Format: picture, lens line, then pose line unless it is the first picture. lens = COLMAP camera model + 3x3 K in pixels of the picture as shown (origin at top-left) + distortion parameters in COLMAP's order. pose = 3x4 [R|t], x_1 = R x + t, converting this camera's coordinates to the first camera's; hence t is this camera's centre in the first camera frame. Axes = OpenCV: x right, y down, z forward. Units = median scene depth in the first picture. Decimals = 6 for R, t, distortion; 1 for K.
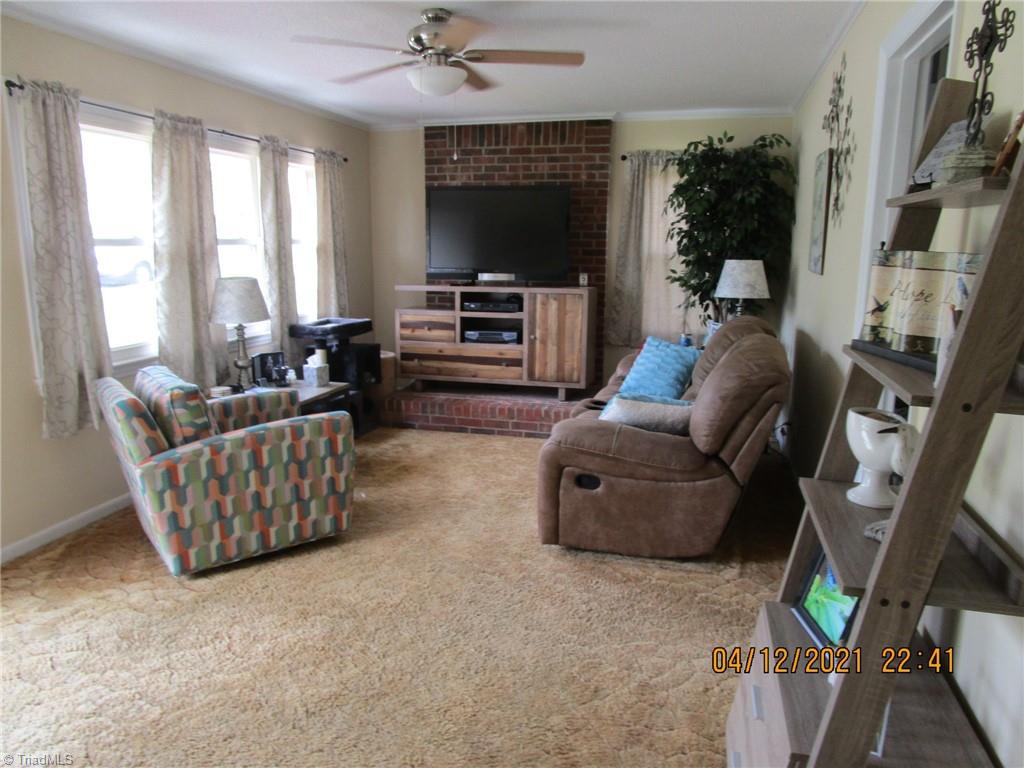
lens RADIAL K [[732.3, 0, 508.7], [0, 732.3, 382.9], [0, 0, 1]] dist [-0.027330, 0.014329]
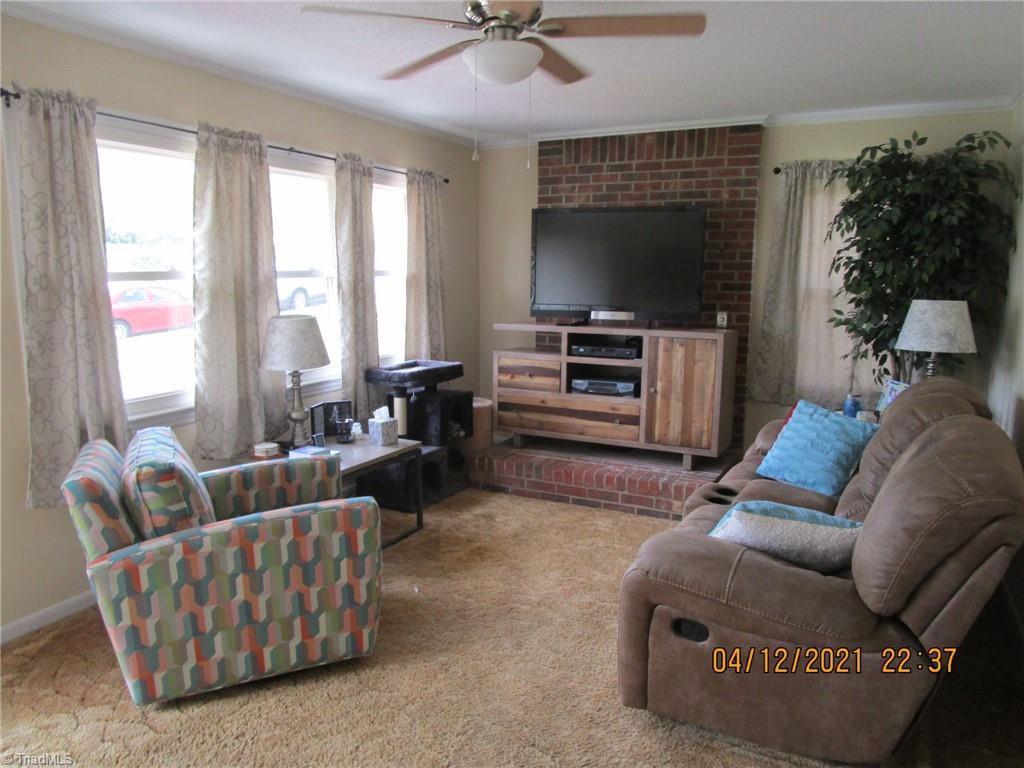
lens RADIAL K [[732.3, 0, 508.8], [0, 732.3, 384.8], [0, 0, 1]] dist [-0.027330, 0.014329]
pose [[0.978118, 0.032806, -0.205449, 0.050415], [-0.039657, 0.998783, -0.029321, -0.044637], [0.204237, 0.036827, 0.978229, 0.196991]]
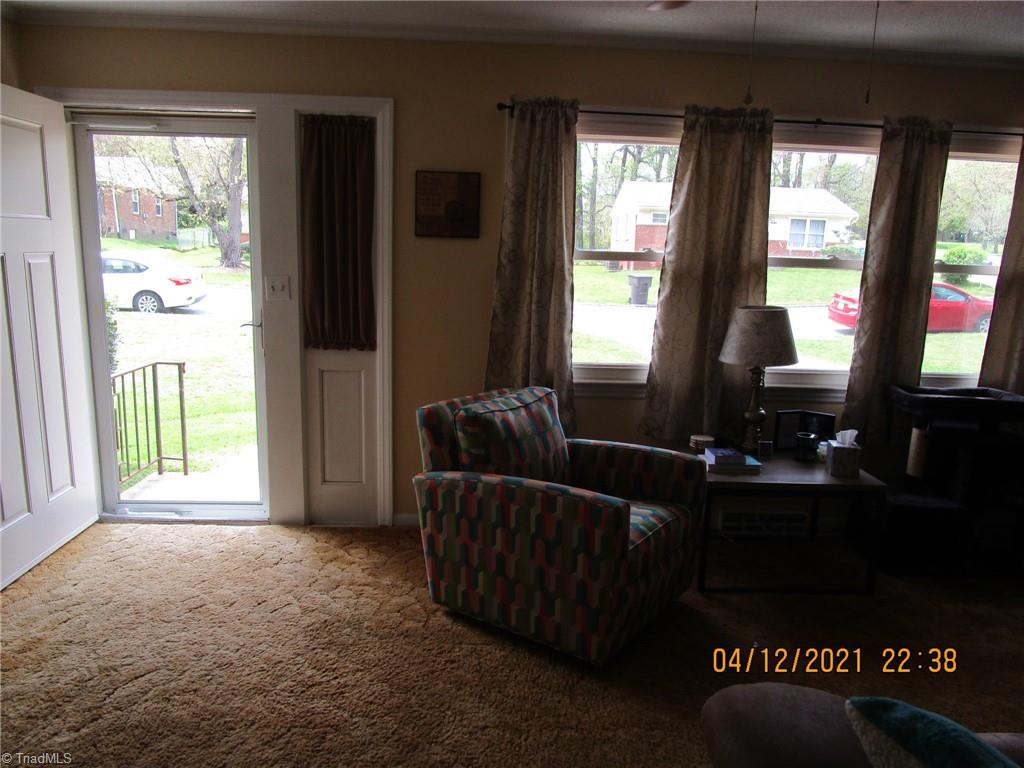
lens RADIAL K [[732.3, 0, 514.8], [0, 732.3, 381.2], [0, 0, 1]] dist [-0.027330, 0.014329]
pose [[0.307215, 0.176741, -0.935084, 0.265665], [-0.213833, 0.970296, 0.113143, -0.091460], [0.927305, 0.165193, 0.335883, 0.465903]]
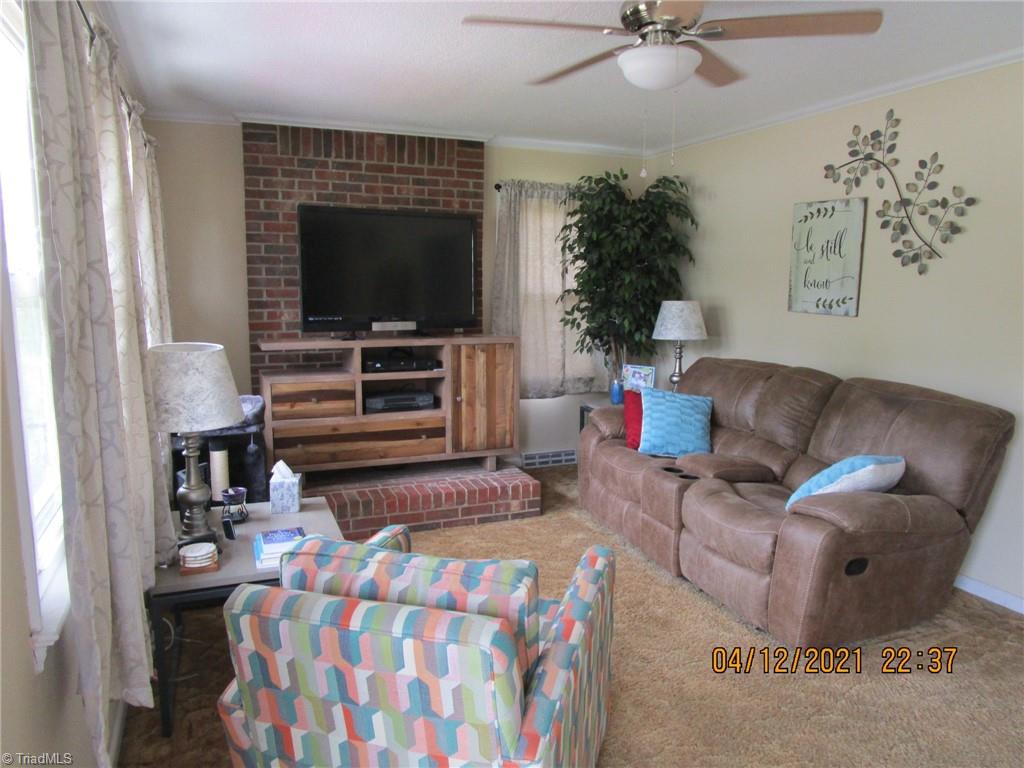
lens RADIAL K [[732.3, 0, 511.0], [0, 732.3, 388.4], [0, 0, 1]] dist [-0.027330, 0.014329]
pose [[0.792854, -0.086968, 0.603174, -0.475319], [0.110321, 0.993895, -0.001710, -0.076940], [-0.599342, 0.067898, 0.797608, 0.372090]]
